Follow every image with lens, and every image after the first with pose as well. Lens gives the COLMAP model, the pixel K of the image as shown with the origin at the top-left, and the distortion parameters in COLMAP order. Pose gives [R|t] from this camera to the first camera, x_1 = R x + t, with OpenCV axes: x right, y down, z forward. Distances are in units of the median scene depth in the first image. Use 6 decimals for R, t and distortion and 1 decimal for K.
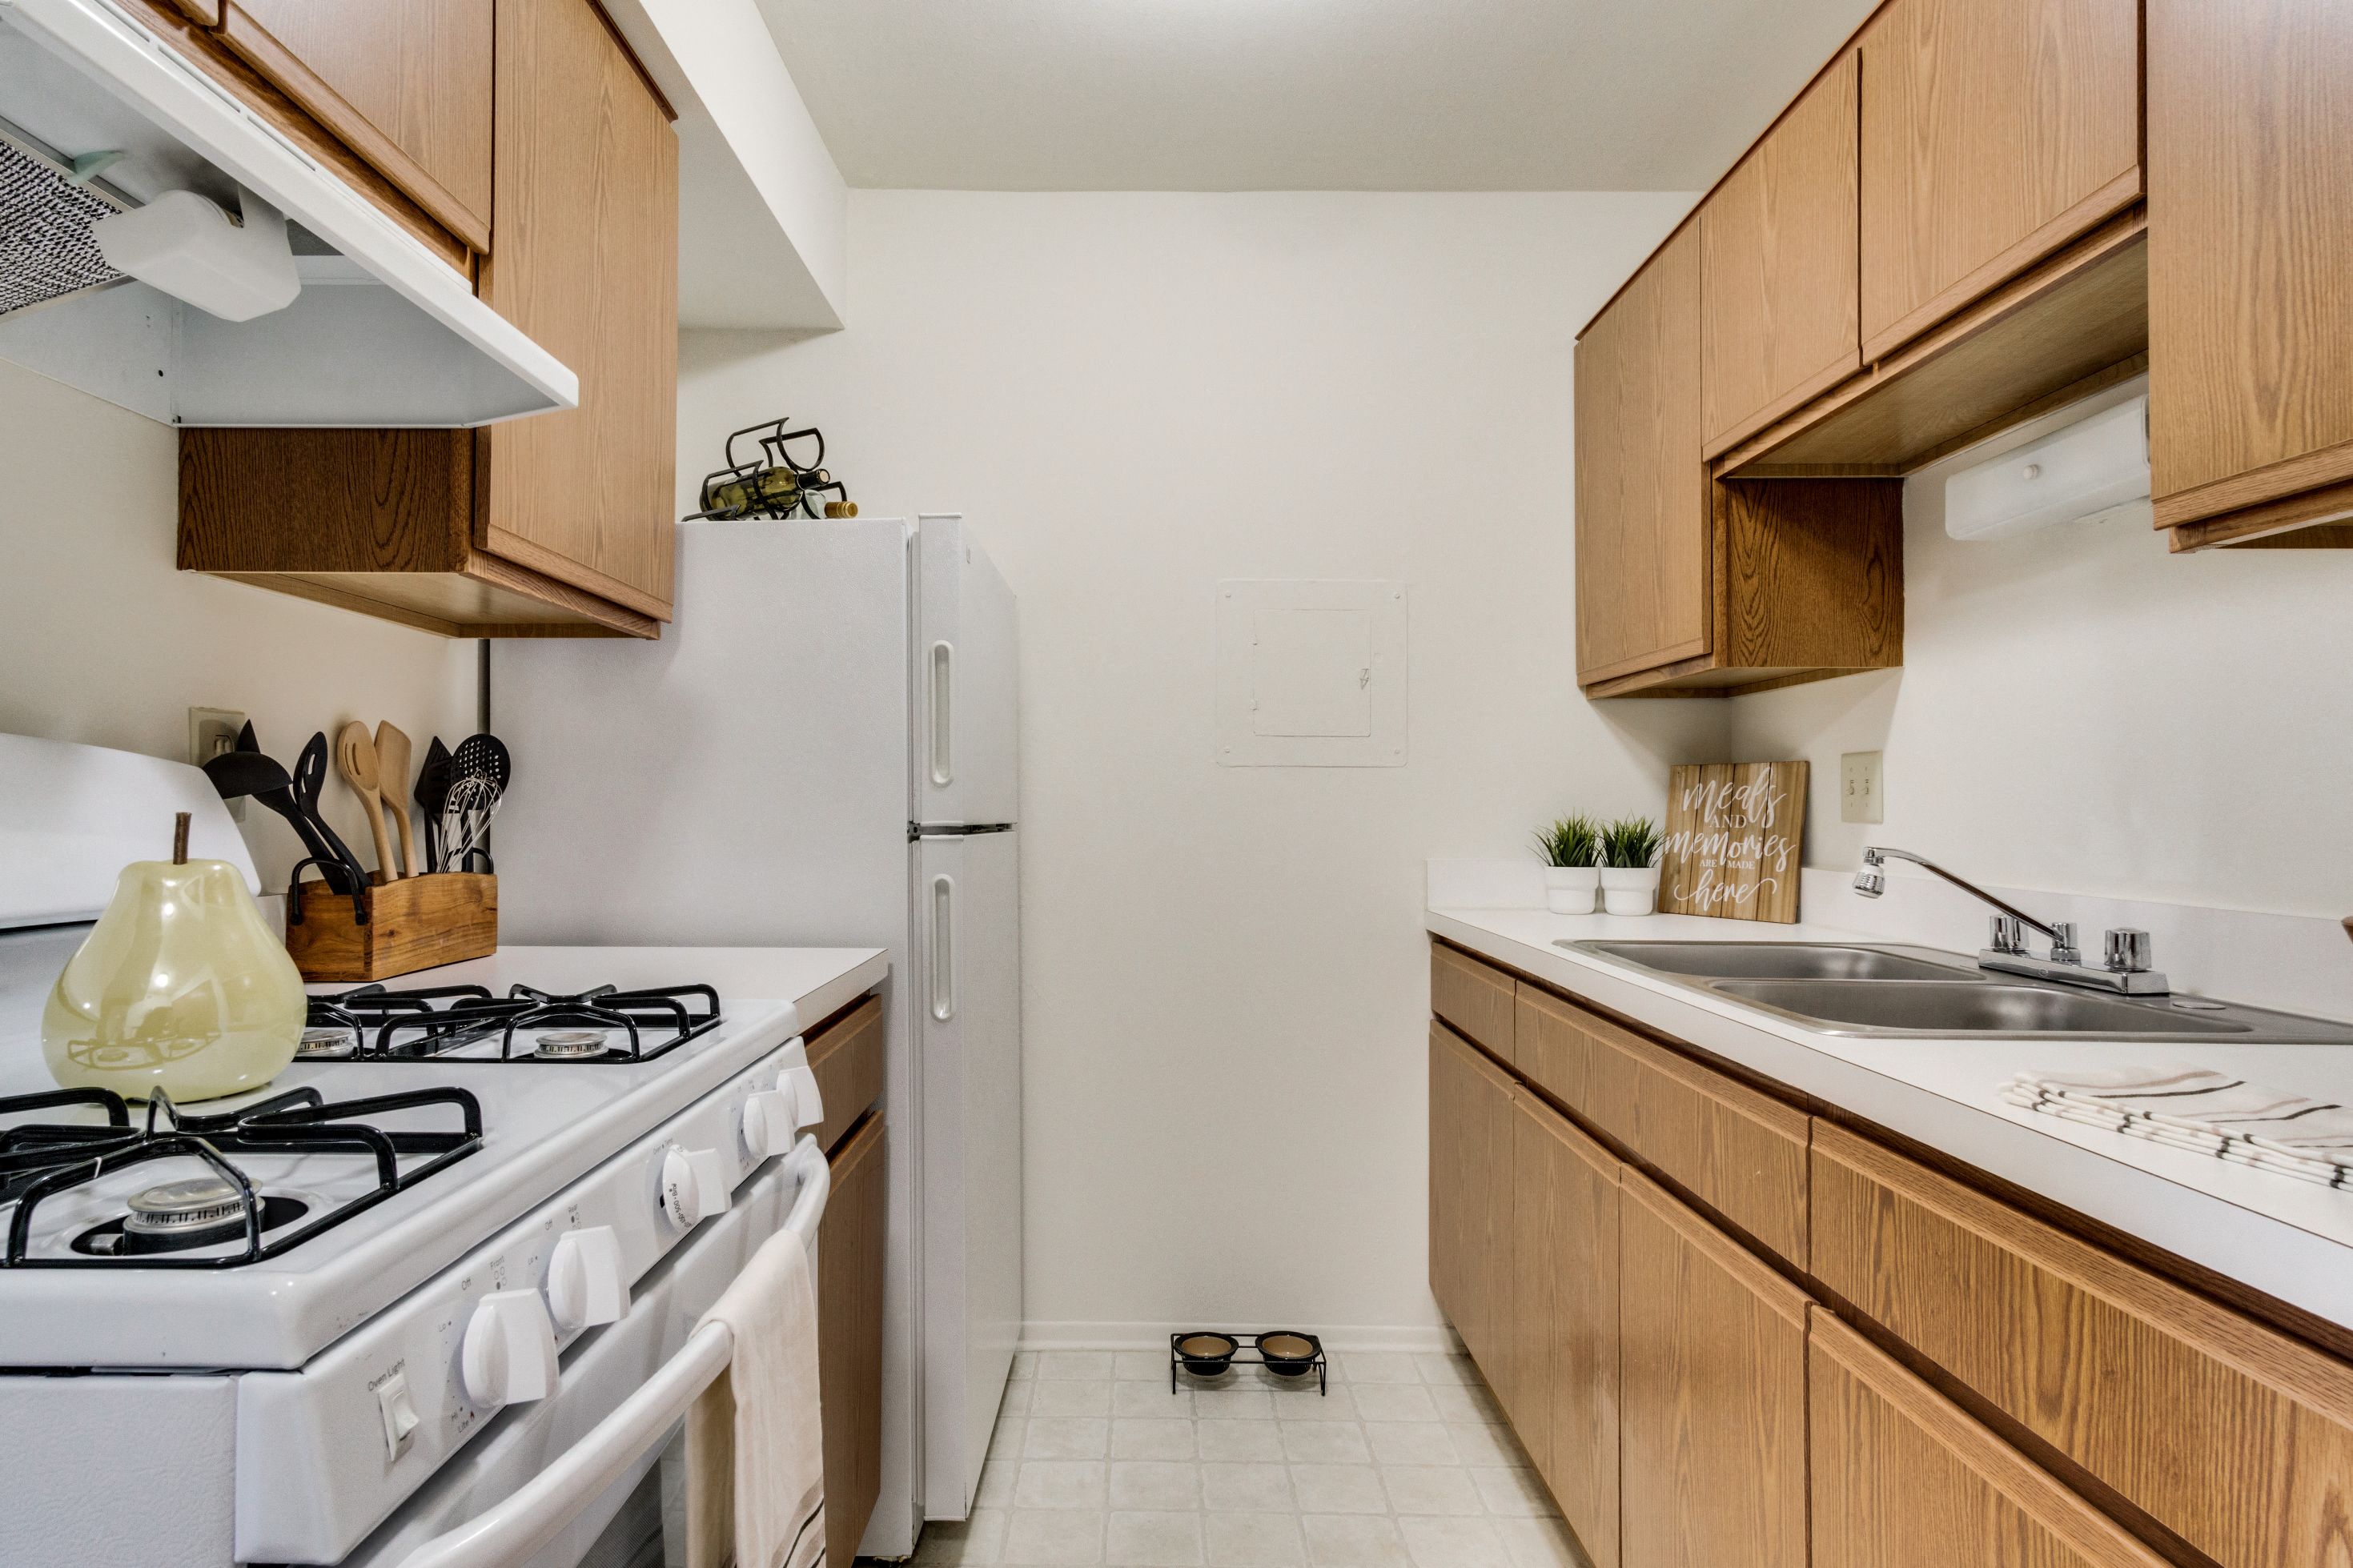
lens RADIAL K [[1261.4, 0, 1166.2], [0, 1261.4, 786.3], [0, 0, 1]] dist [-0.000605, 0.000655]
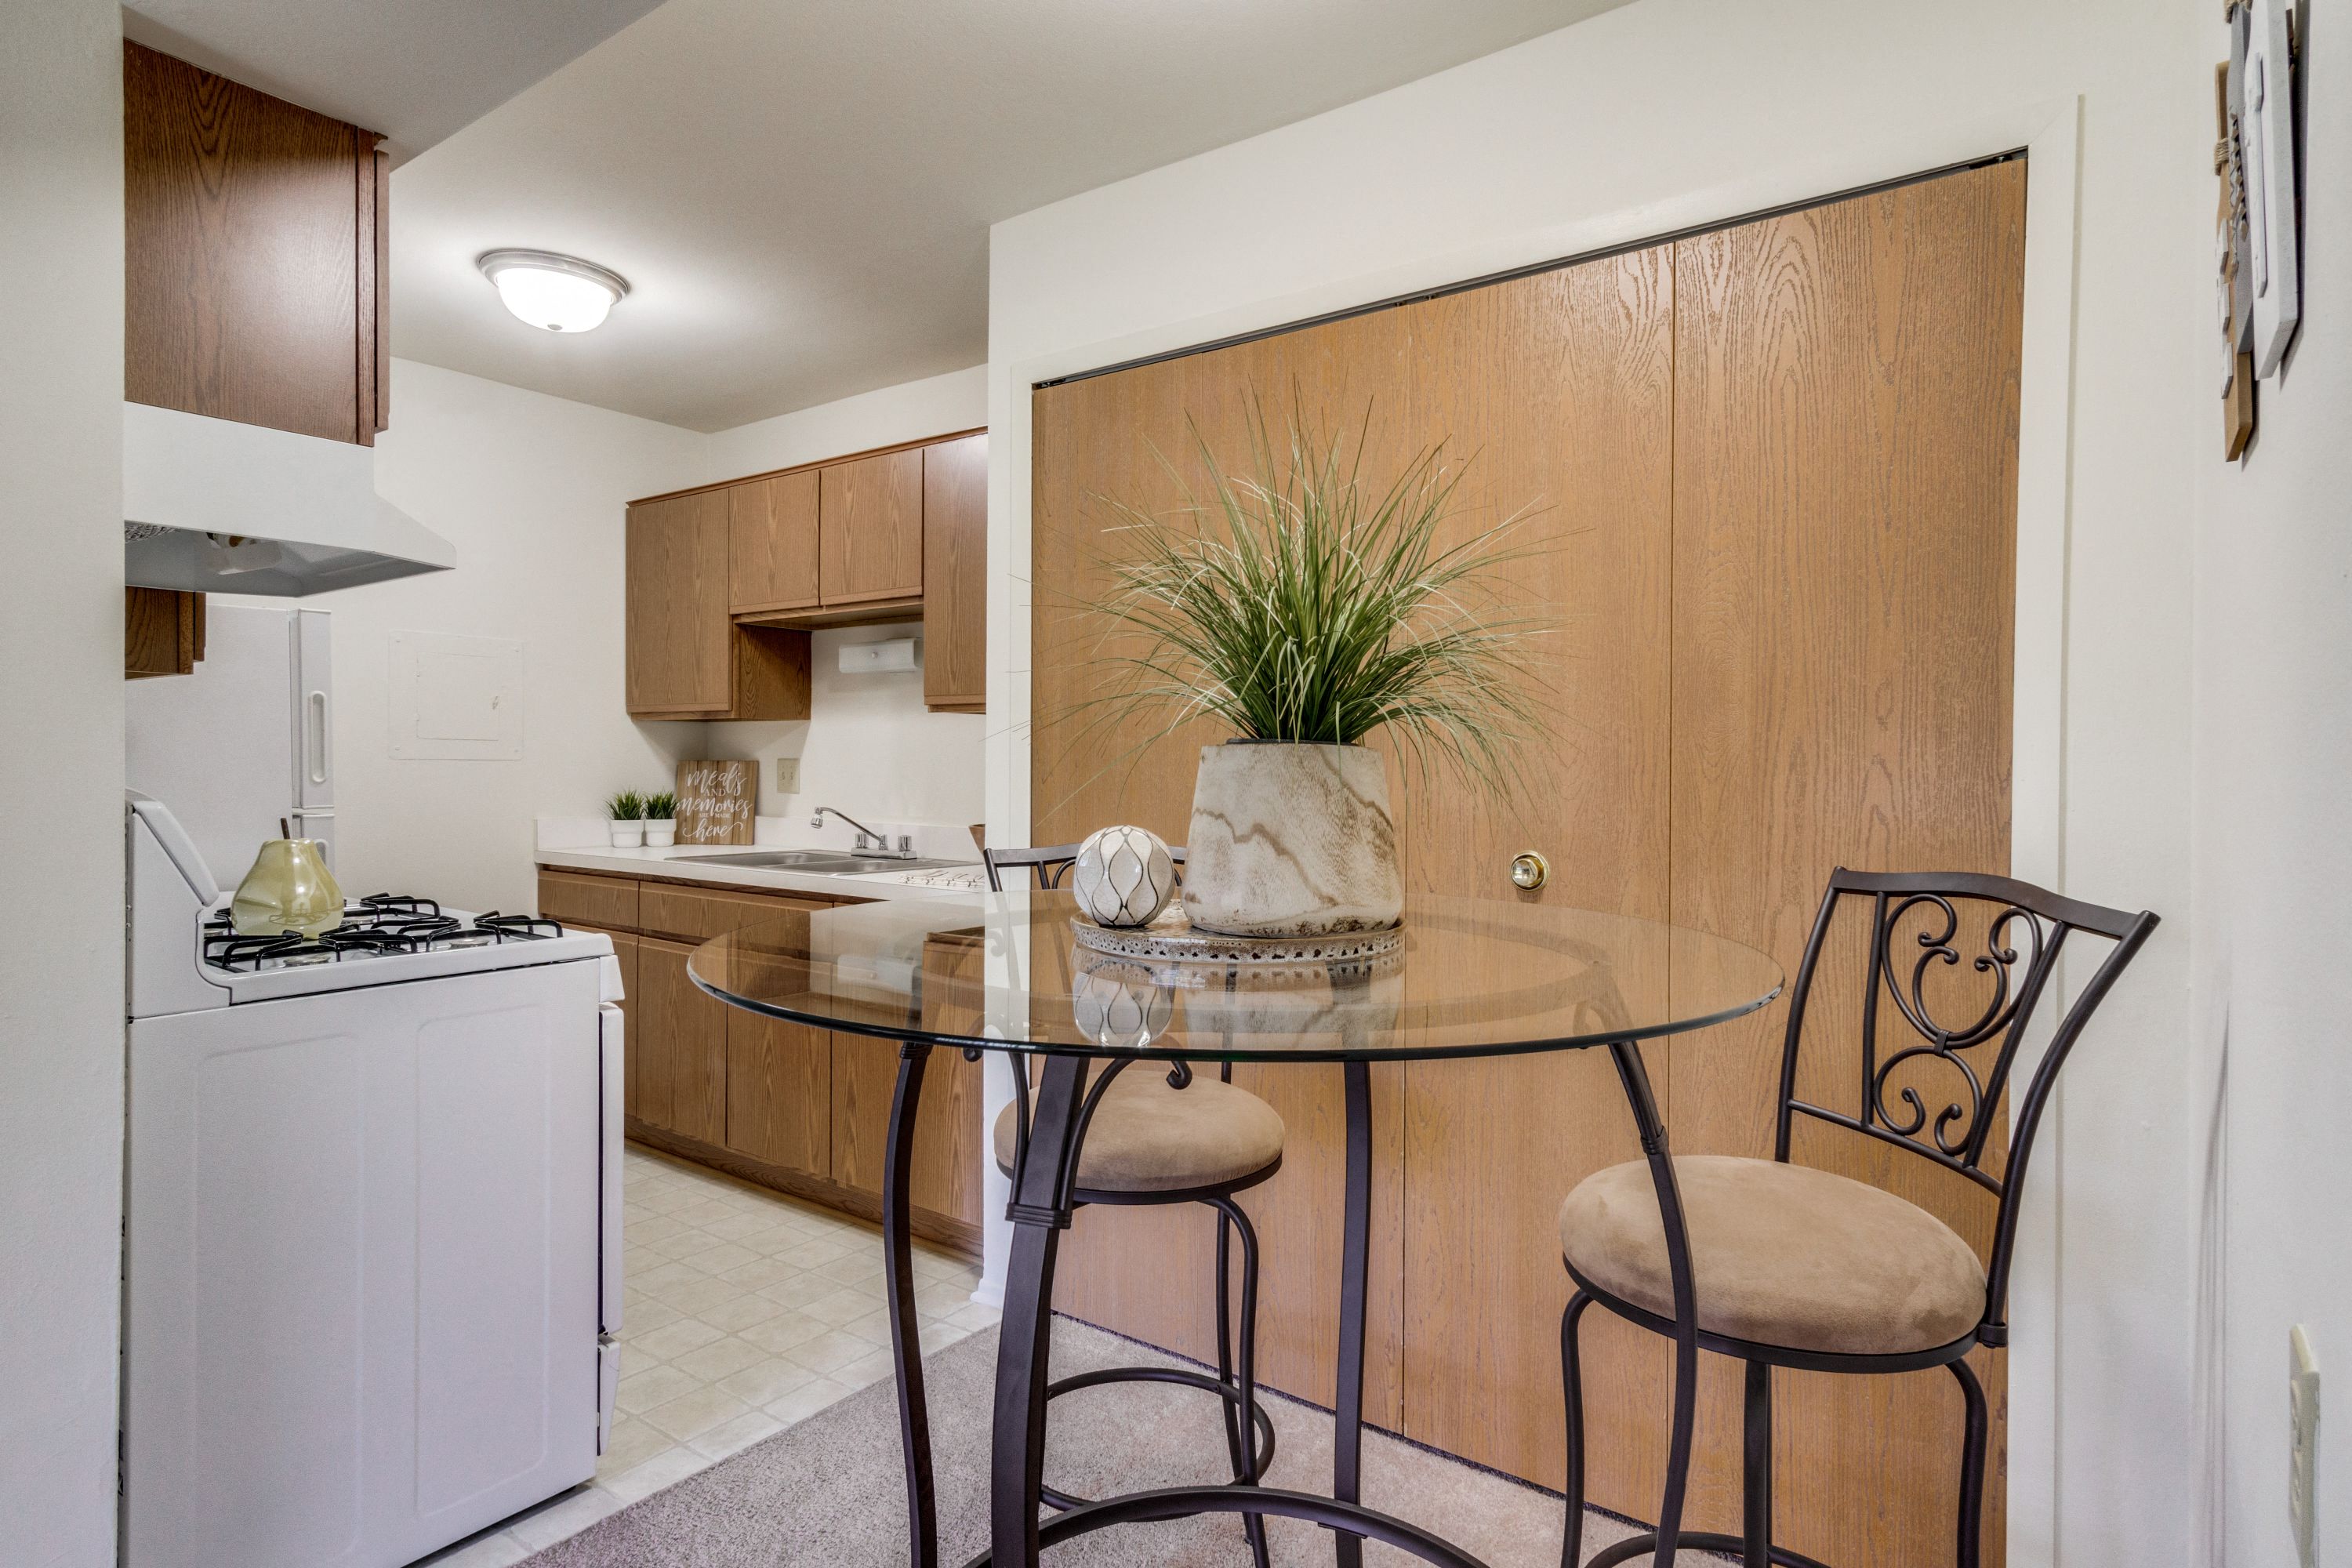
lens RADIAL K [[1261.0, 0, 1167.6], [0, 1261.0, 783.4], [0, 0, 1]] dist [-0.000605, 0.000655]
pose [[0.595190, -0.014026, 0.803462, -0.683311], [-0.018573, 0.999340, 0.031205, -0.058456], [-0.803370, -0.033496, 0.594537, -0.669621]]
